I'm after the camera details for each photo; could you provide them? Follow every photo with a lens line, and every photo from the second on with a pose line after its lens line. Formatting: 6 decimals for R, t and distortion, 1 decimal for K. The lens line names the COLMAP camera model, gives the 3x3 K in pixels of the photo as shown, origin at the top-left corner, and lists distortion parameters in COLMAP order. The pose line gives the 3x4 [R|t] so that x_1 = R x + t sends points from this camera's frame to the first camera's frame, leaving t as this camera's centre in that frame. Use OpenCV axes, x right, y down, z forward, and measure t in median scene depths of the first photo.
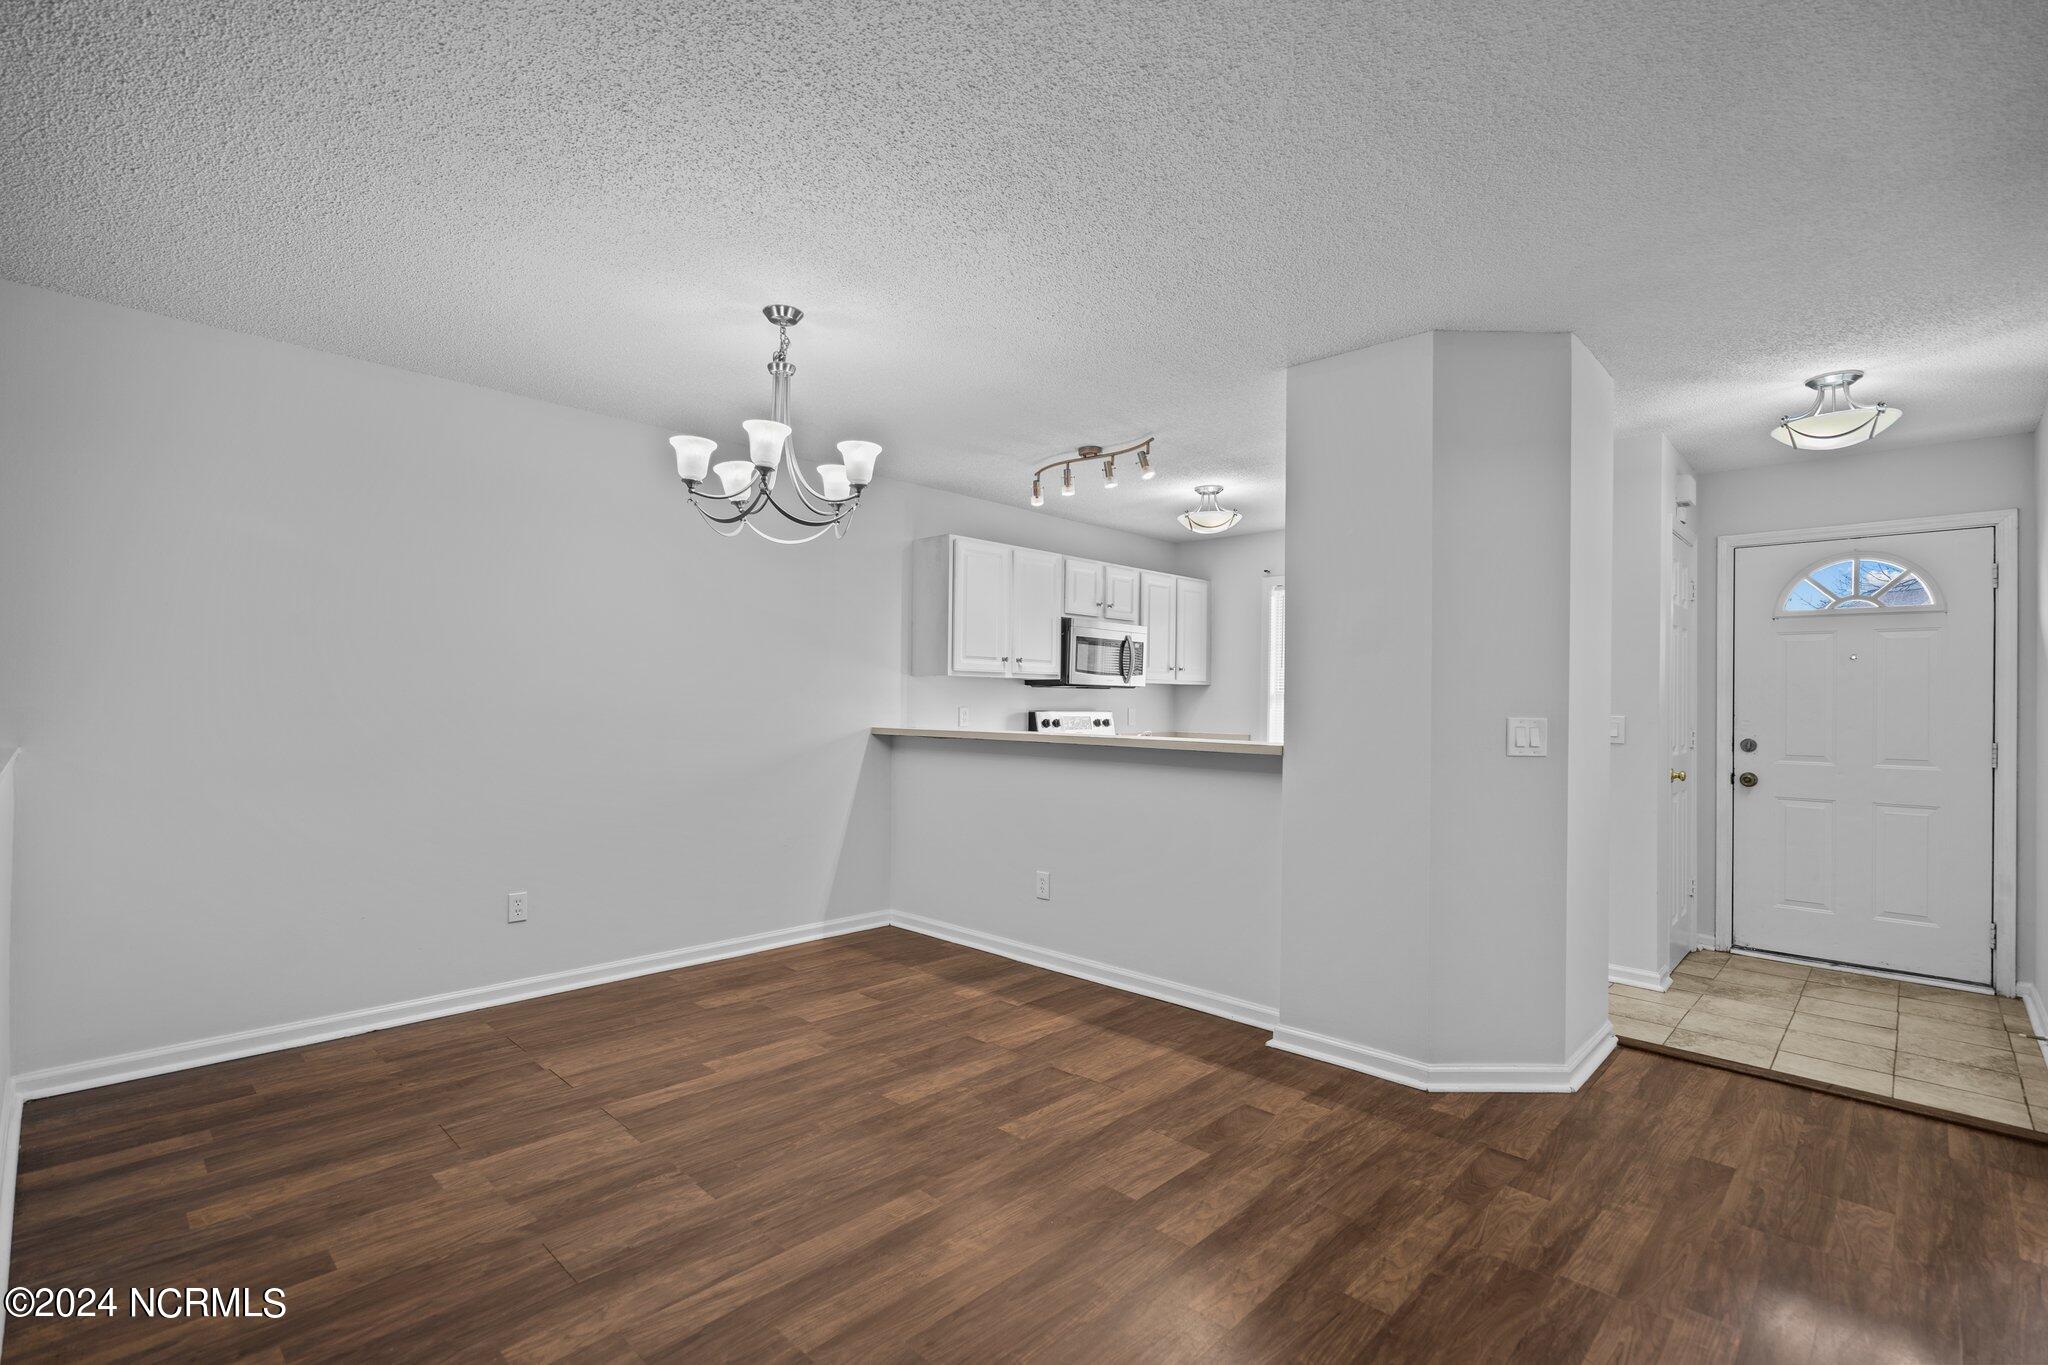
lens RADIAL K [[936.5, 0, 1019.4], [0, 936.5, 698.6], [0, 0, 1]] dist [-0.002682, 0.000474]
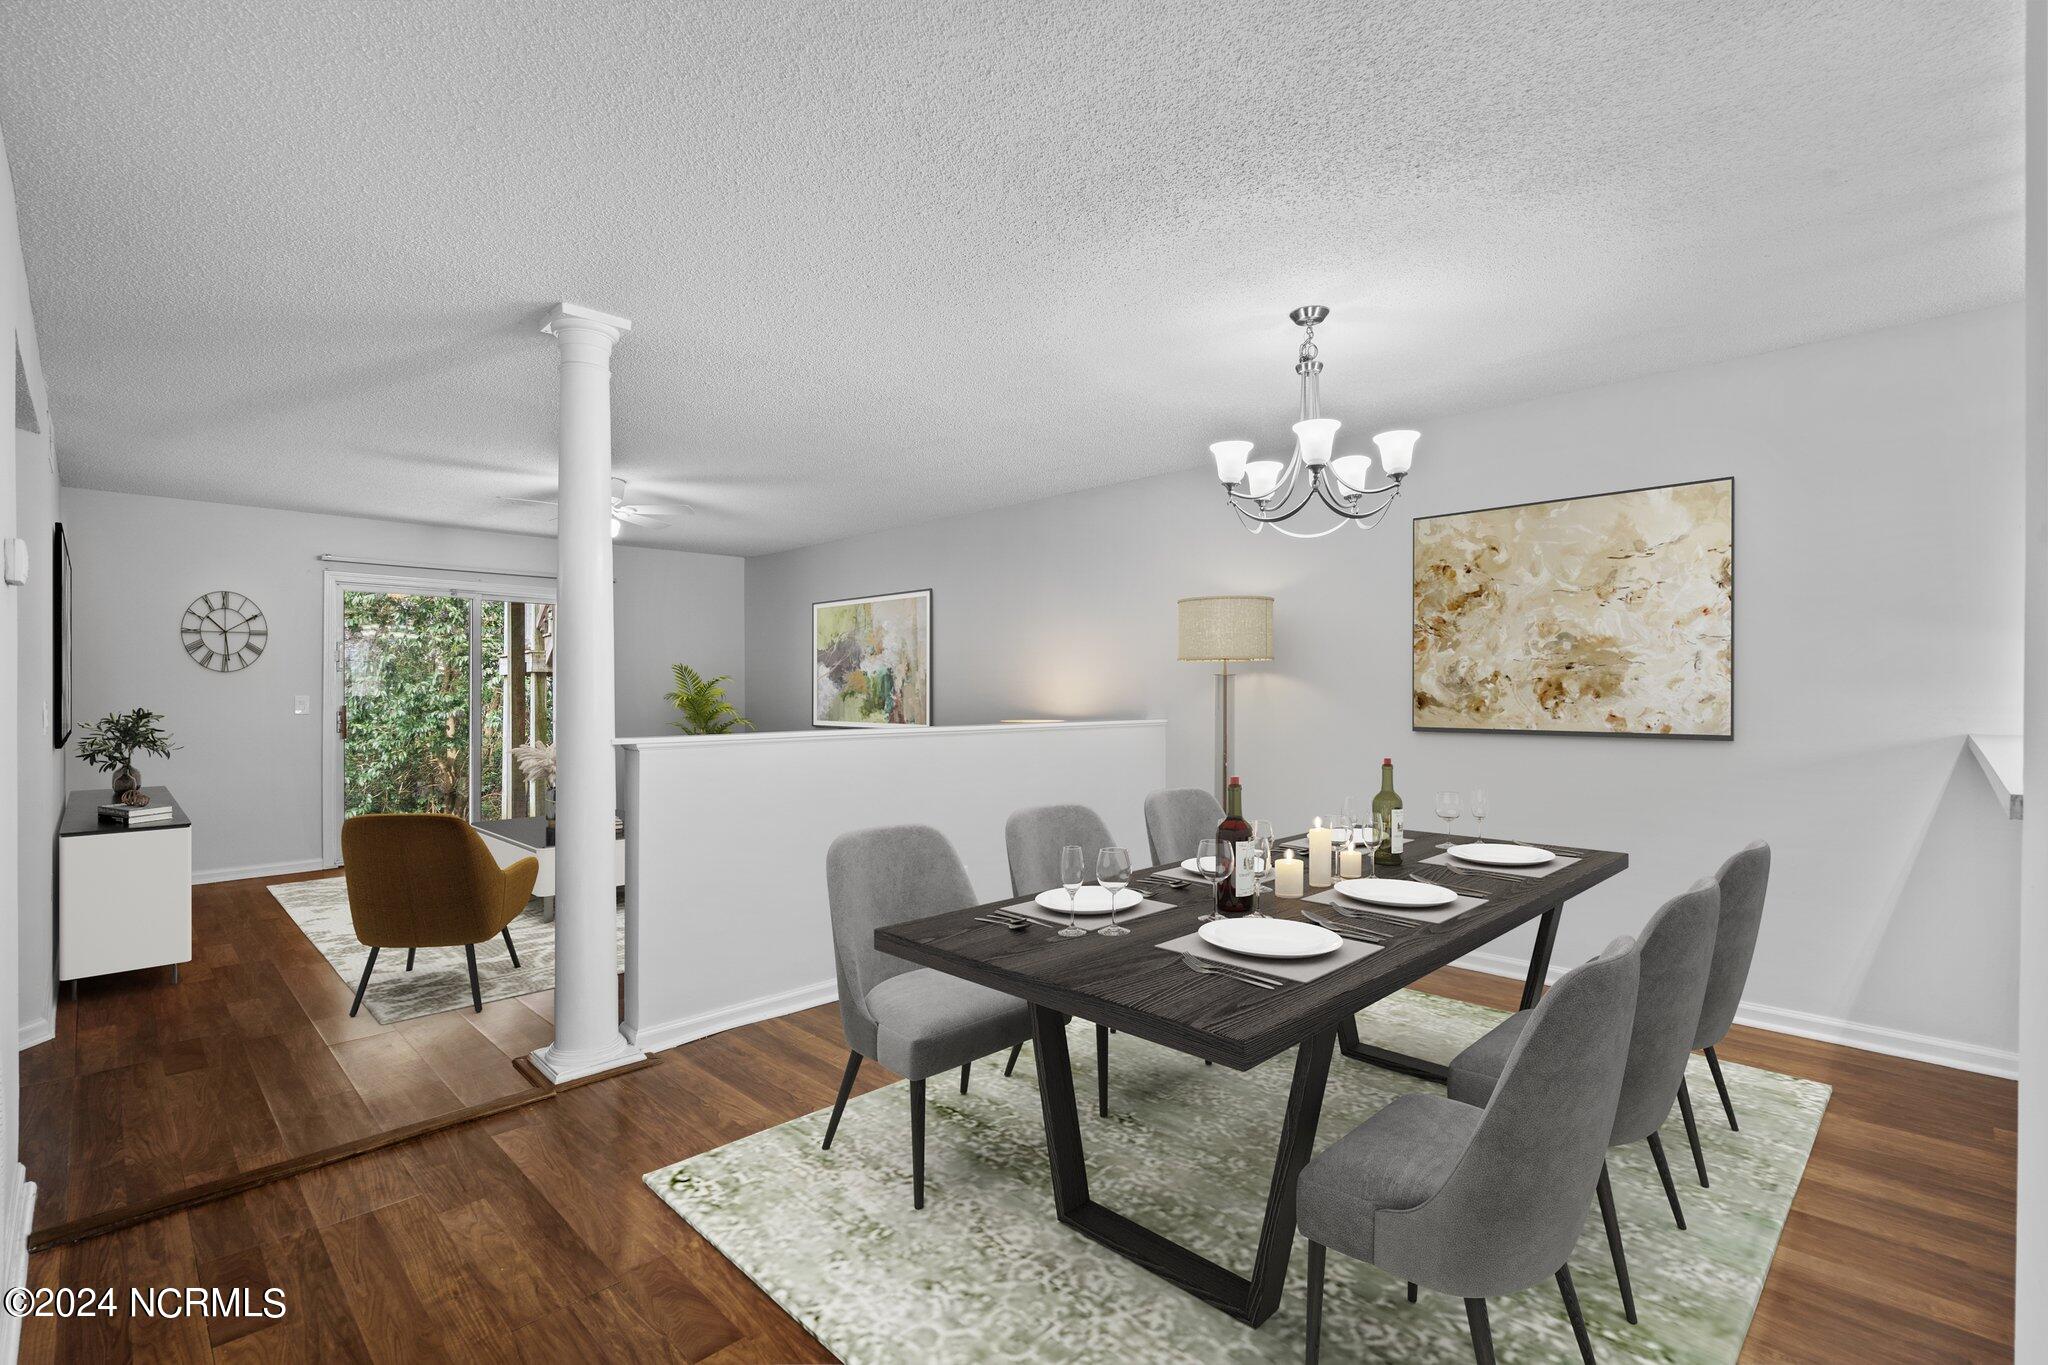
lens RADIAL K [[939.7, 0, 1014.7], [0, 939.7, 686.2], [0, 0, 1]] dist [0.000357, 0.000007]
pose [[-0.022924, -0.010668, -0.999680, 0.804560], [0.002178, 0.999940, -0.010721, 0.007418], [0.999735, -0.002423, -0.022900, 0.704079]]
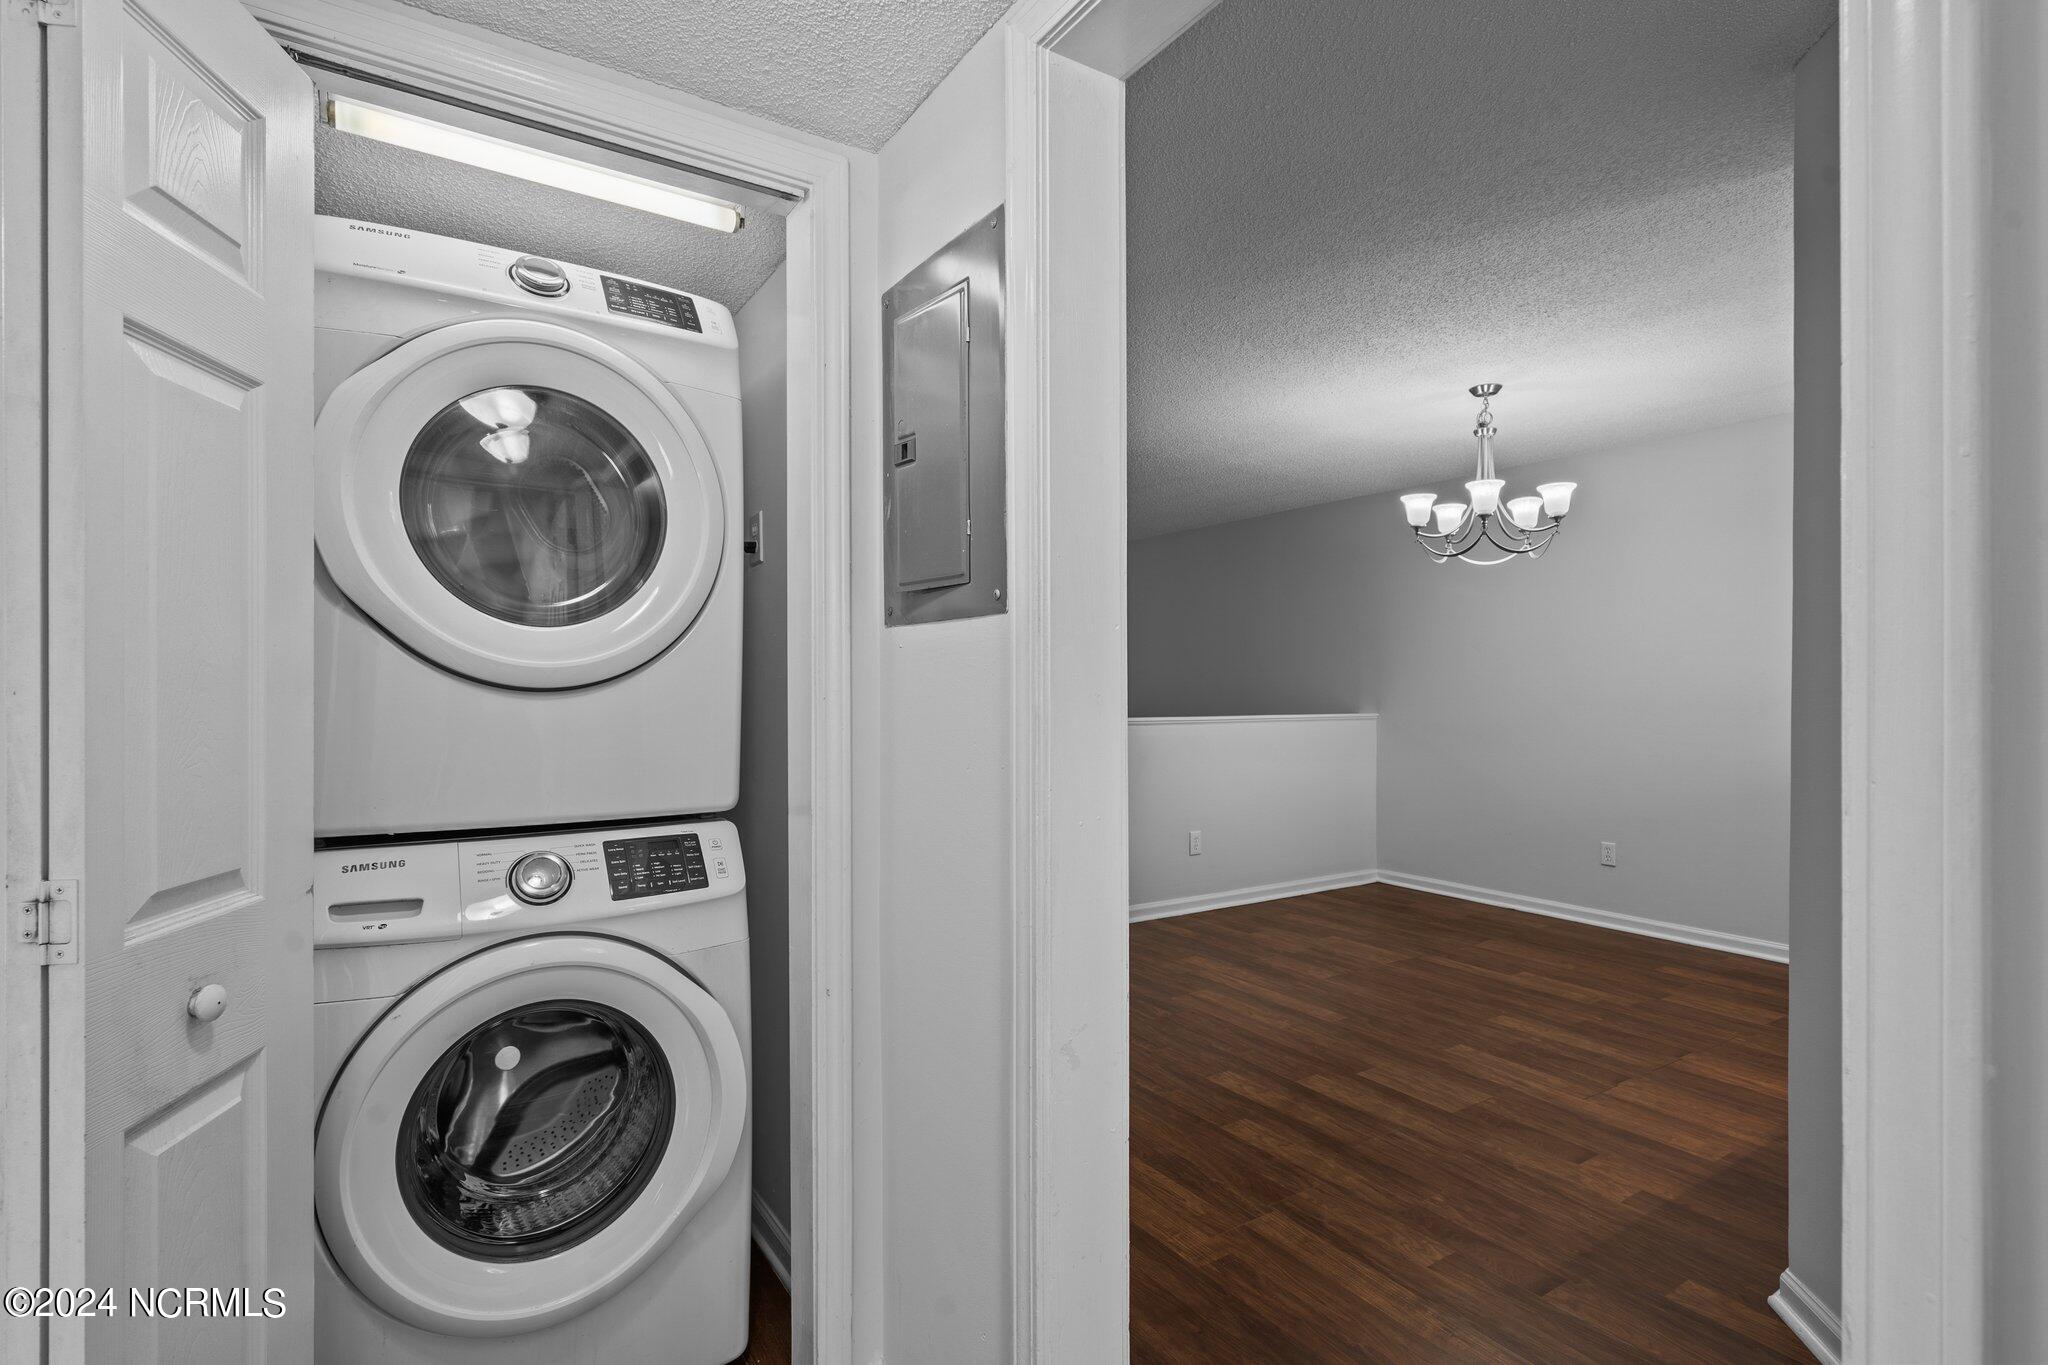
lens RADIAL K [[998.0, 0, 1024.0], [0, 998.0, 682.5], [0, 0, 1]] dist [0.027210, 0.000047]
pose [[-0.221518, -0.014841, -0.975043, 1.266219], [0.000523, 0.999882, -0.015338, 0.014304], [0.975156, -0.003907, -0.221485, 0.689619]]
